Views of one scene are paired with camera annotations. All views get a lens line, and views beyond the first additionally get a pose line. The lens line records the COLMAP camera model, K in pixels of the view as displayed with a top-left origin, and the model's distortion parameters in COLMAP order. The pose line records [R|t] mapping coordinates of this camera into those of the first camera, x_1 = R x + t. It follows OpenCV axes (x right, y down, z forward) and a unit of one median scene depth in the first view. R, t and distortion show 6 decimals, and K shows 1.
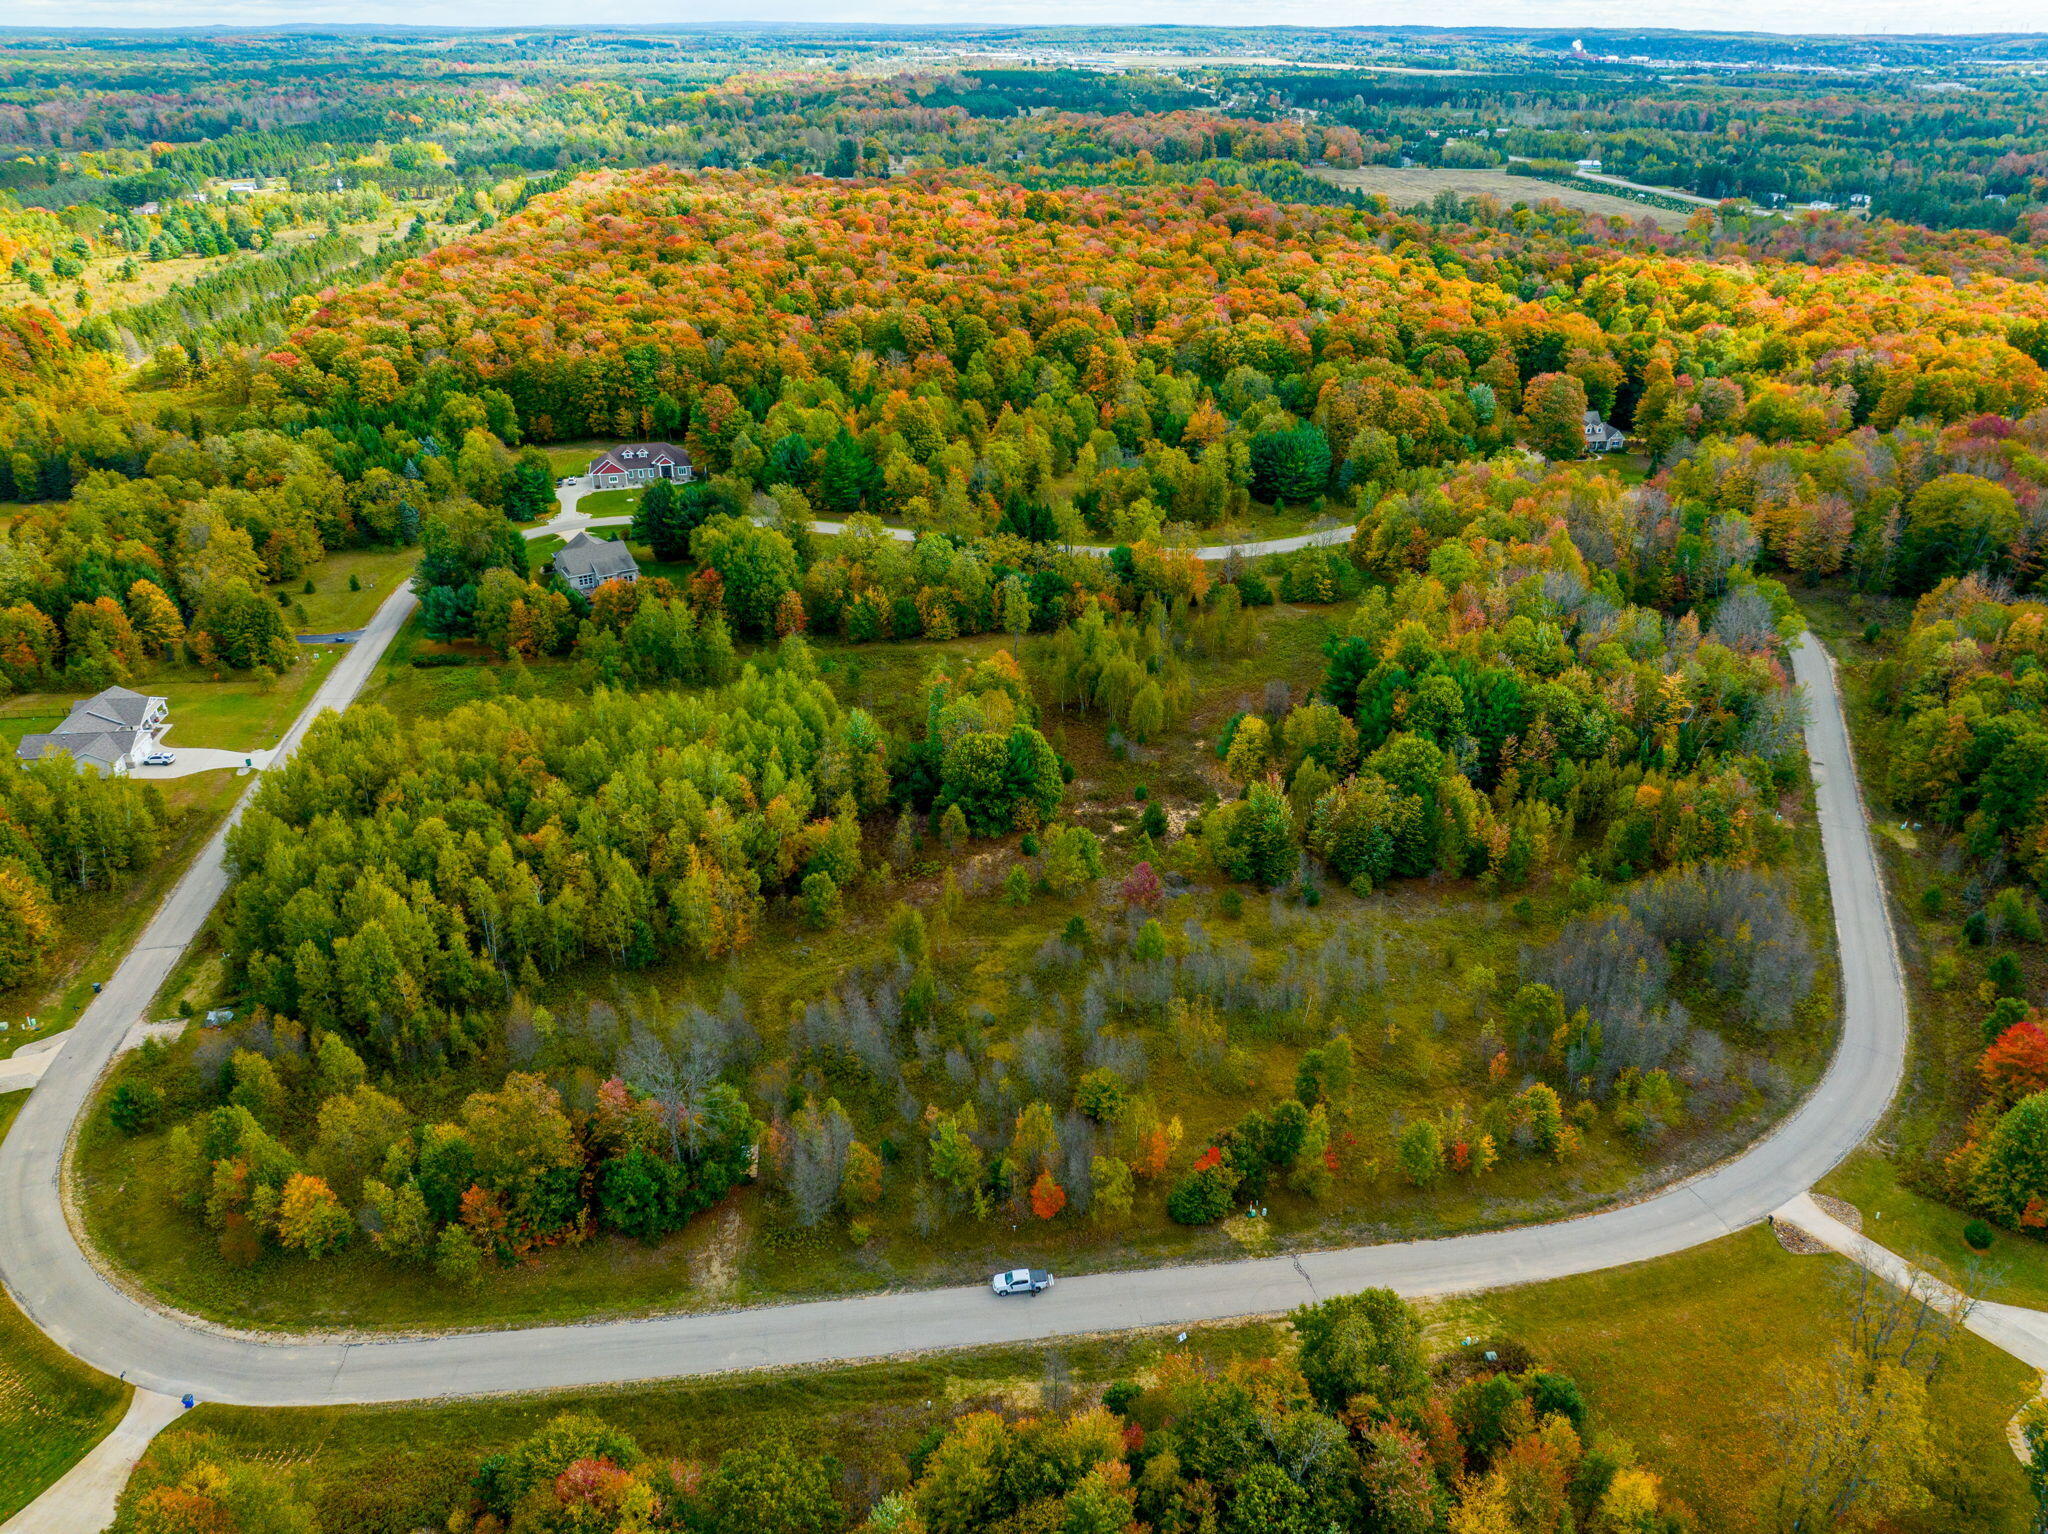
lens RADIAL K [[1451.1, 0, 1021.6], [0, 1451.1, 778.5], [0, 0, 1]] dist [-0.065285, 0.036936]
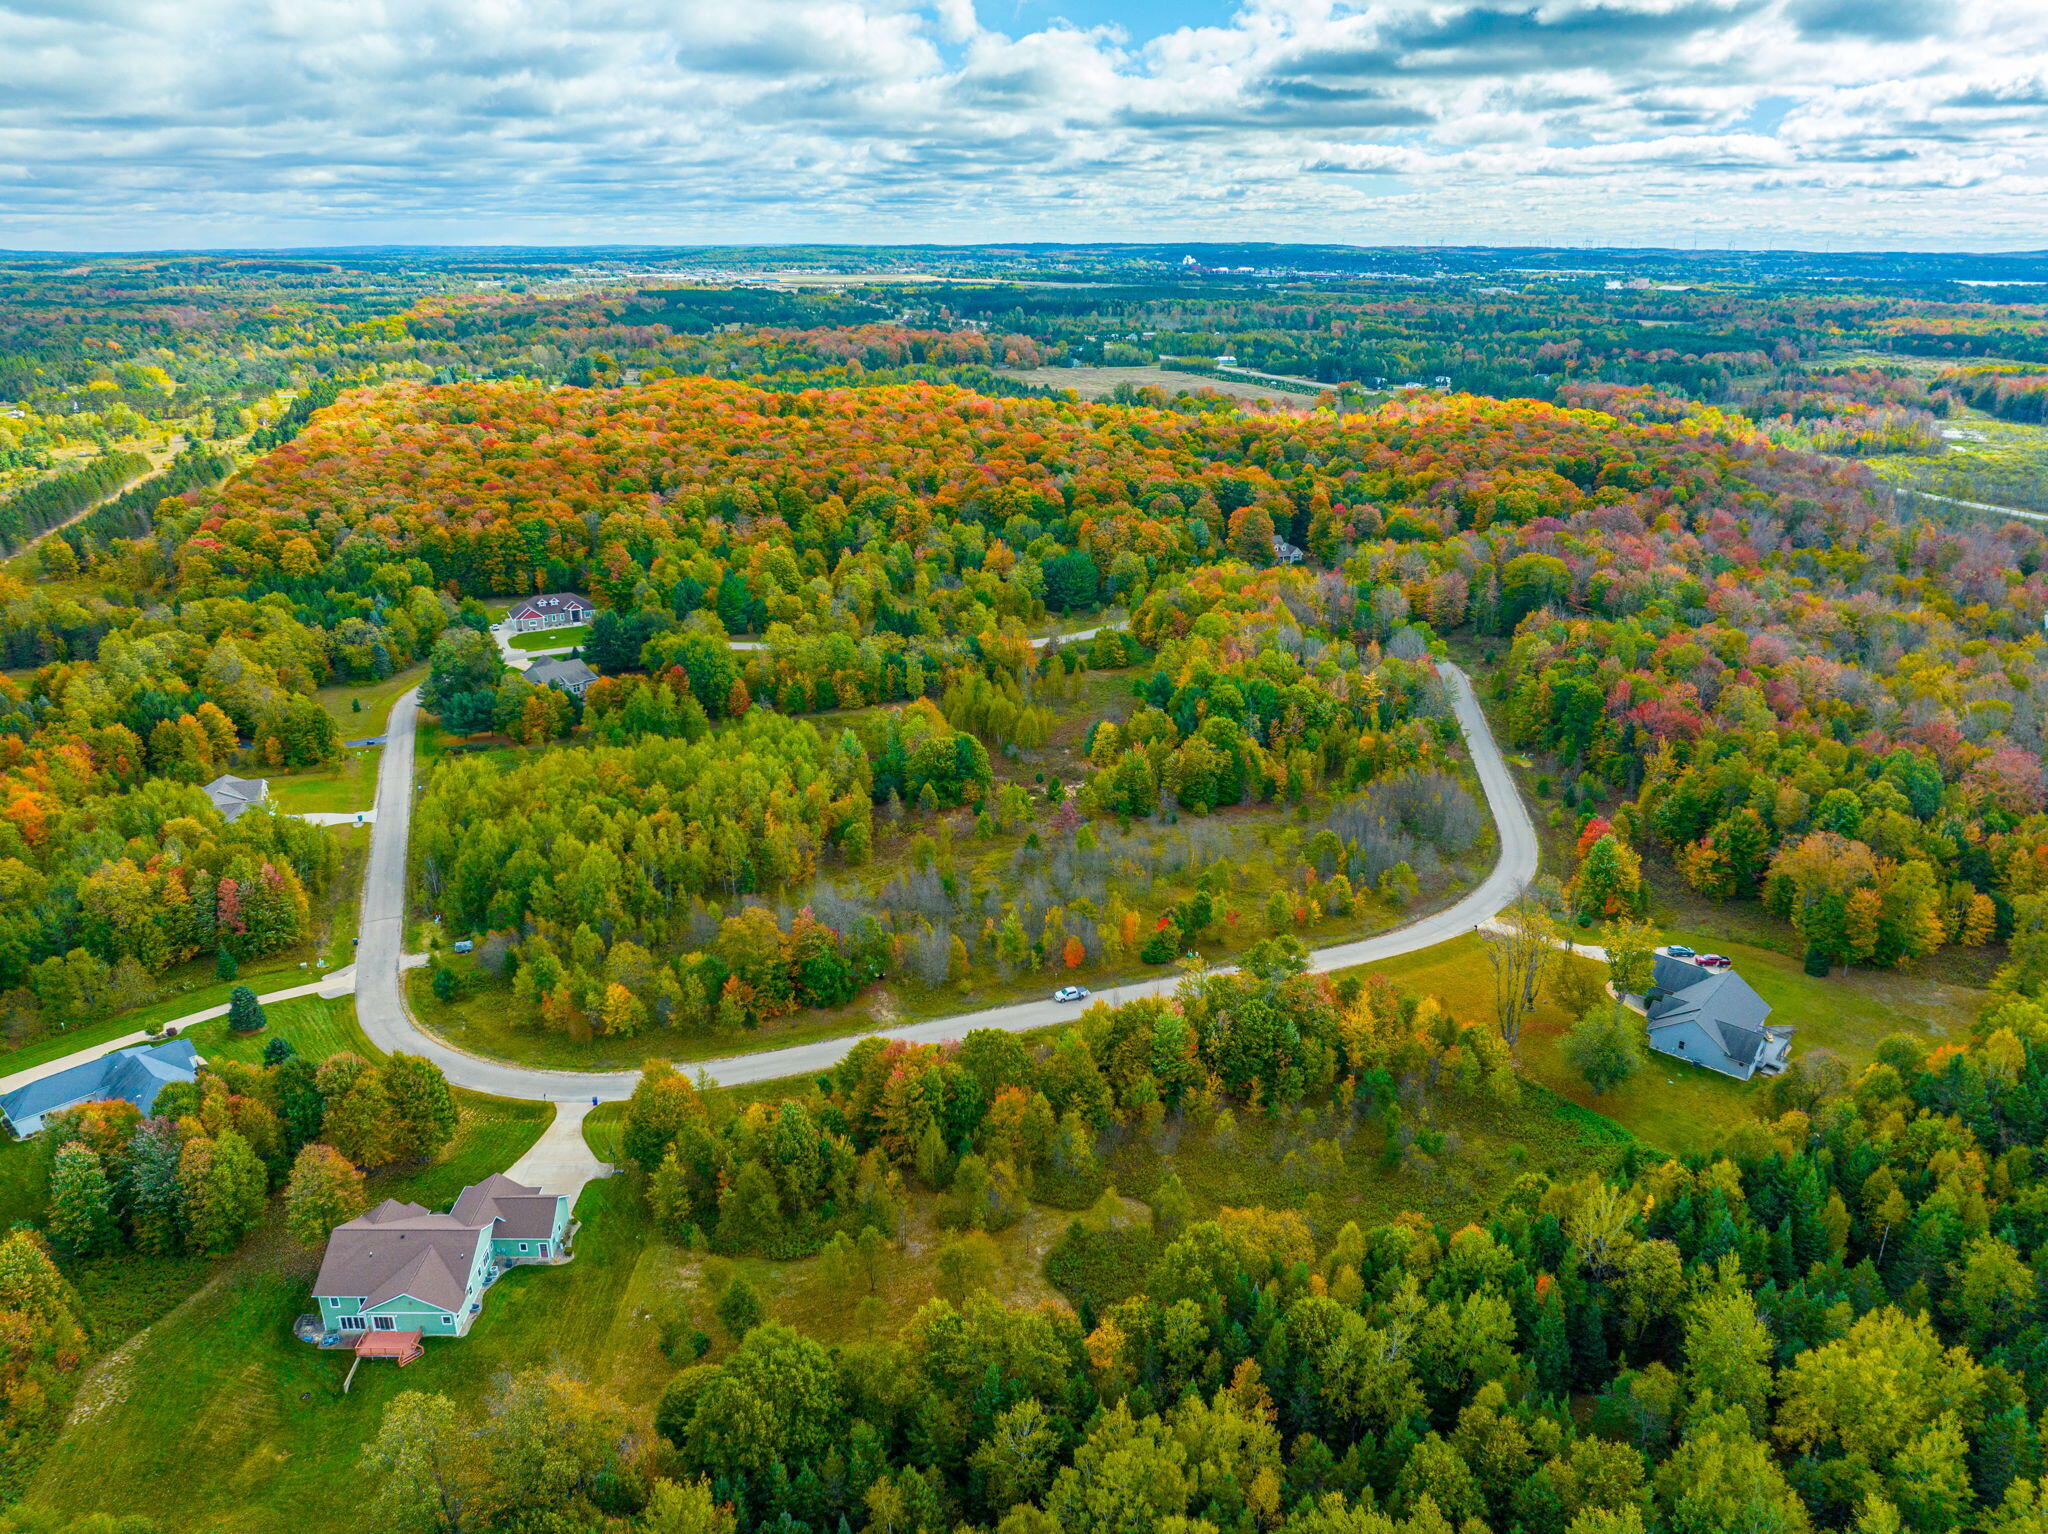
lens RADIAL K [[1451.1, 0, 1013.5], [0, 1451.1, 779.3], [0, 0, 1]] dist [-0.065285, 0.036936]
pose [[0.975508, -0.079200, 0.205209, -0.156885], [0.104996, 0.987445, -0.118020, 0.117508], [-0.193285, 0.136676, 0.971576, -0.264665]]
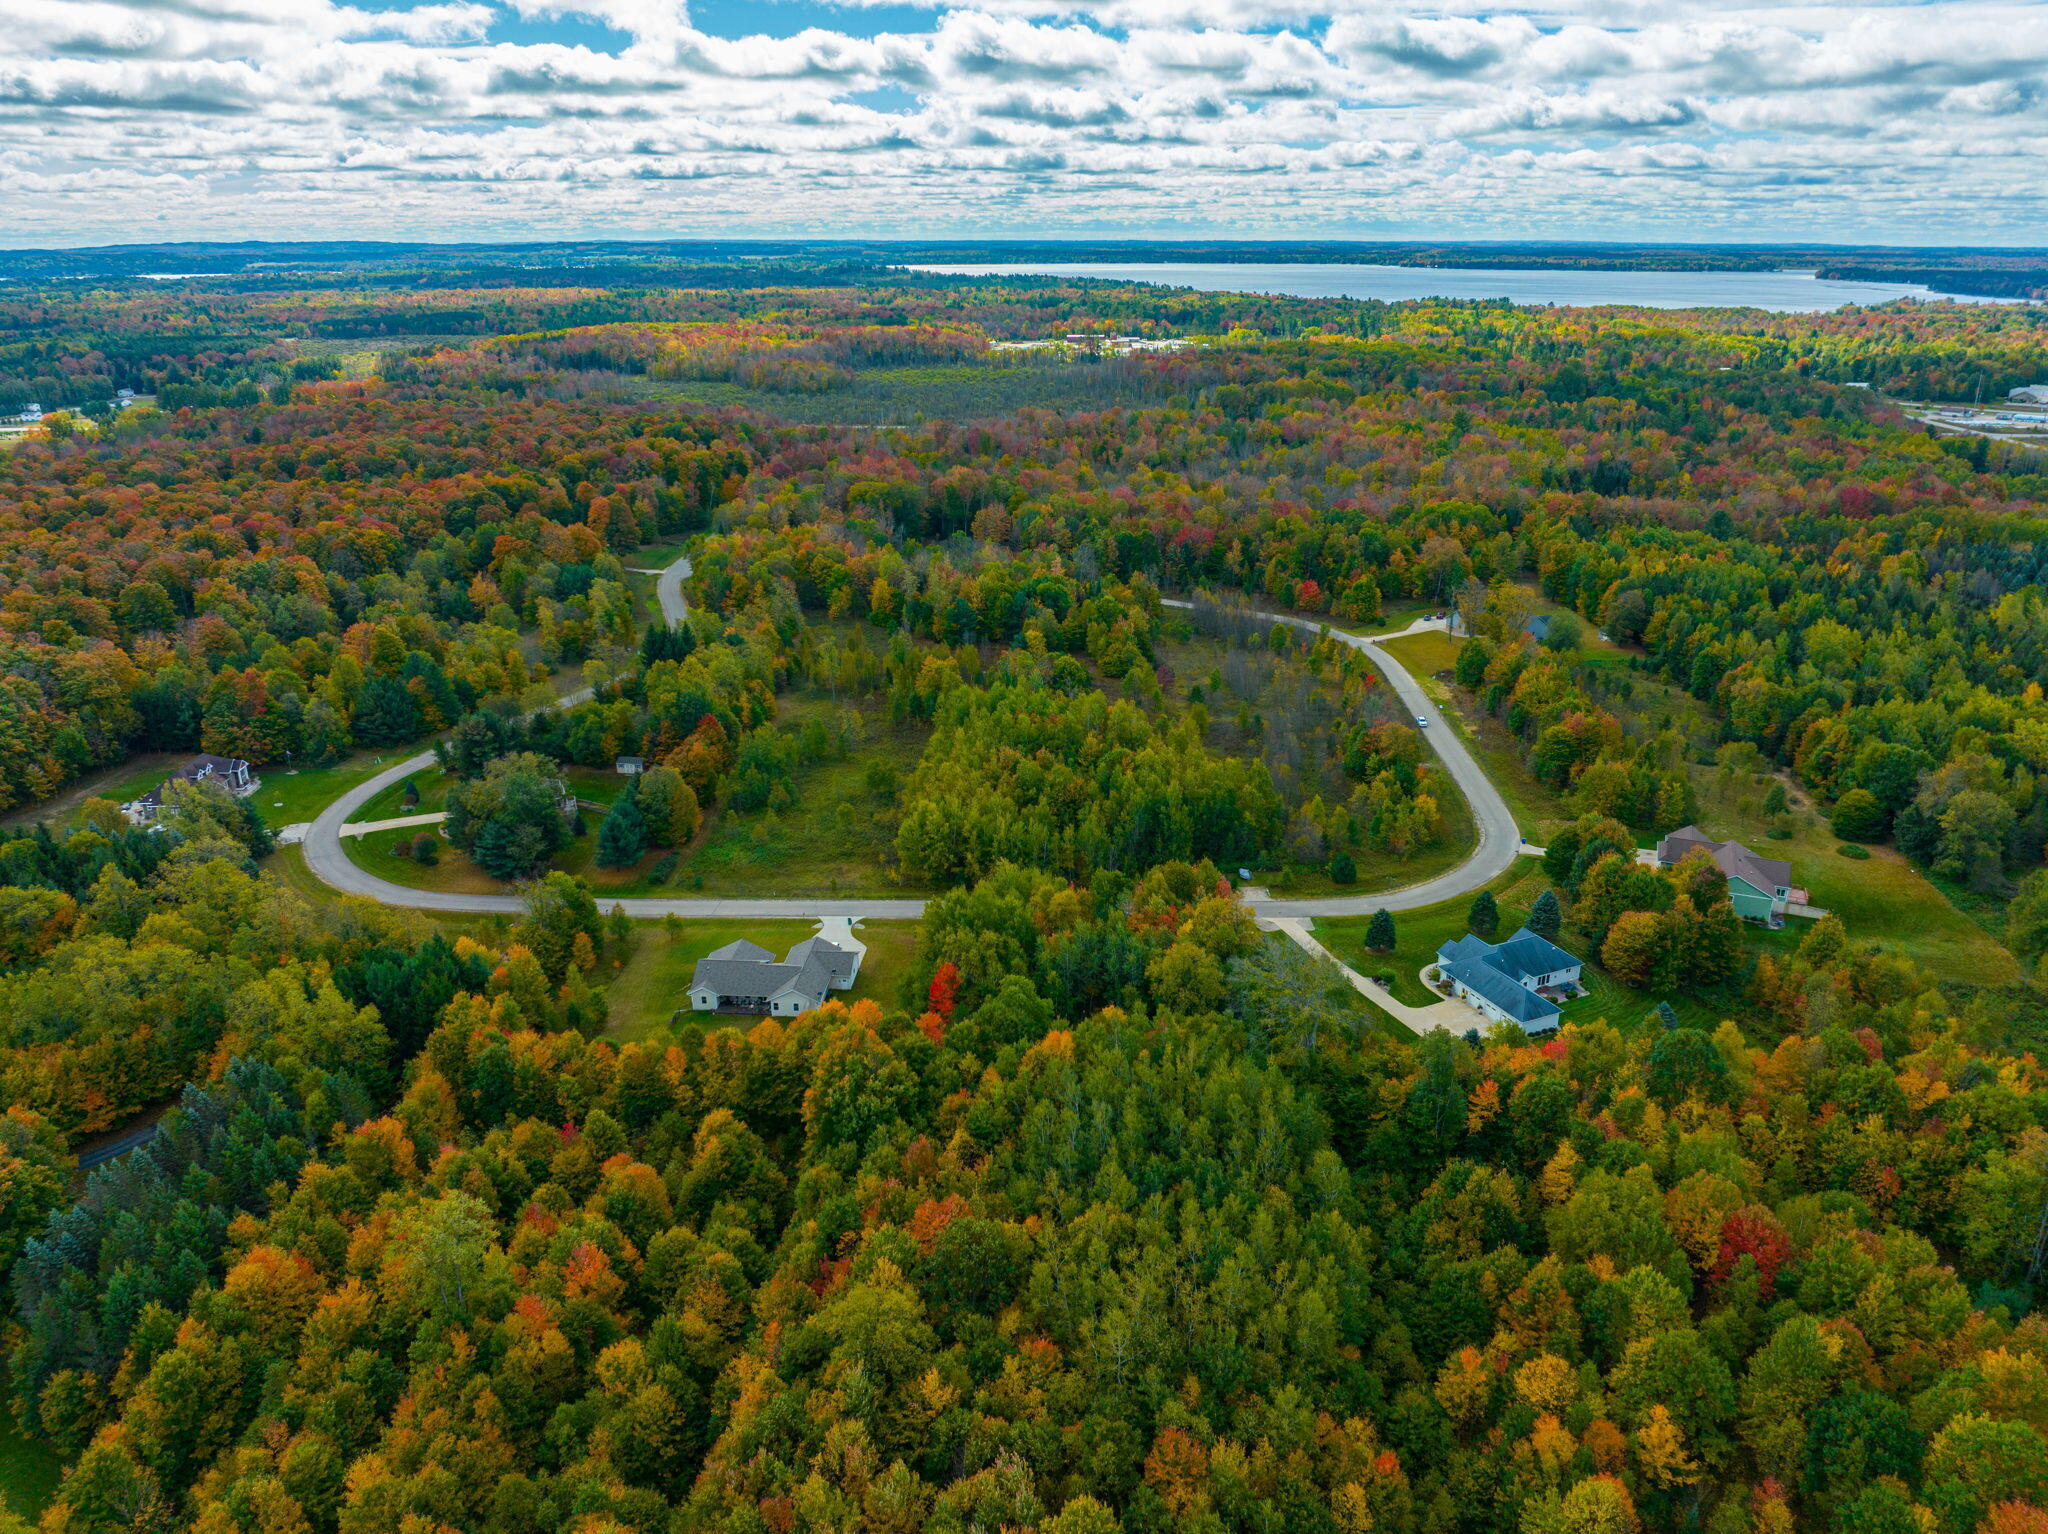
lens RADIAL K [[1451.1, 0, 1029.5], [0, 1451.1, 761.2], [0, 0, 1]] dist [-0.065285, 0.036936]
pose [[0.161988, -0.343719, 0.924996, -1.119596], [0.466506, 0.852687, 0.235154, -0.189947], [-0.869558, 0.393424, 0.298472, 0.269693]]
